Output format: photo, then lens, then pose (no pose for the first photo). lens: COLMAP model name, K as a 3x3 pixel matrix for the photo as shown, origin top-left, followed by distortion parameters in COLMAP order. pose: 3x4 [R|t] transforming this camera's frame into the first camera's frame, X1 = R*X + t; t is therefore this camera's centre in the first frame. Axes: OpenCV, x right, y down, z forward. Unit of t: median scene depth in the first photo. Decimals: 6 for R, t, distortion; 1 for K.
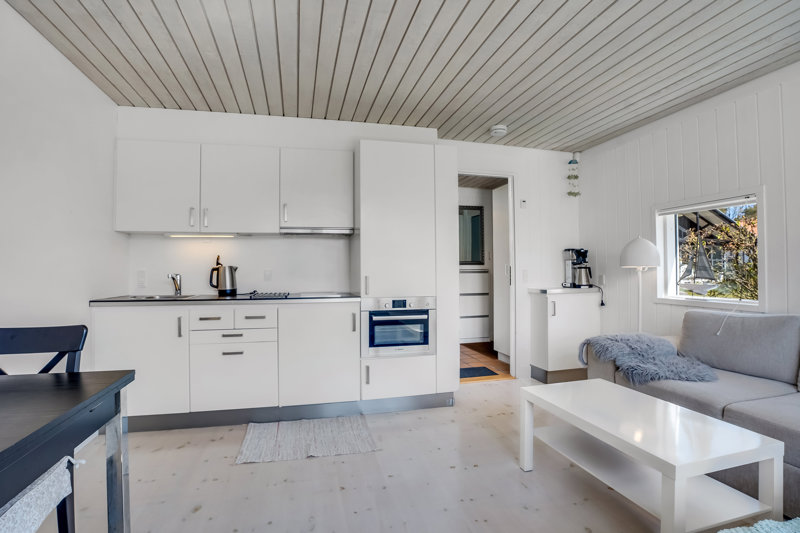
lens RADIAL K [[391.7, 0, 373.0], [0, 391.7, 267.0], [0, 0, 1]] dist [0.000121, -0.000013]
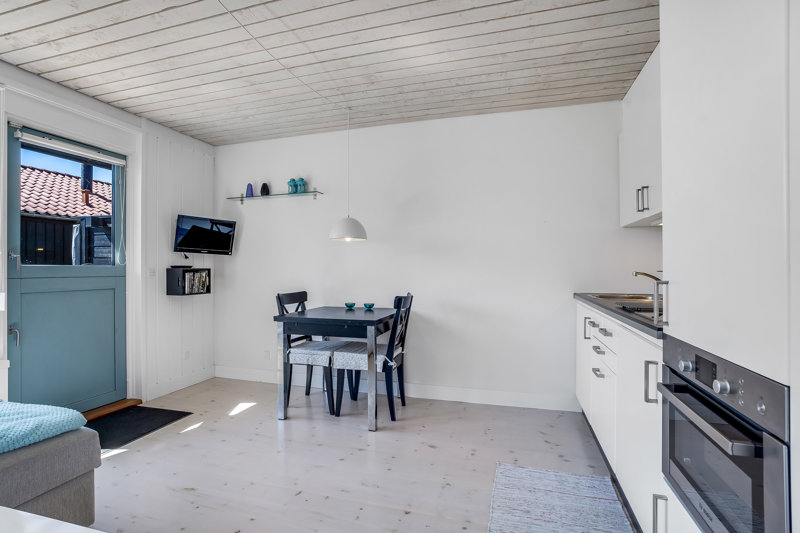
lens RADIAL K [[391.6, 0, 396.6], [0, 391.6, 269.4], [0, 0, 1]] dist [-0.058841, 0.027778]
pose [[-0.474008, 0.008603, -0.880478, 0.586205], [0.010841, 0.999933, 0.003934, 0.006051], [0.880454, -0.007681, -0.474070, 1.170685]]
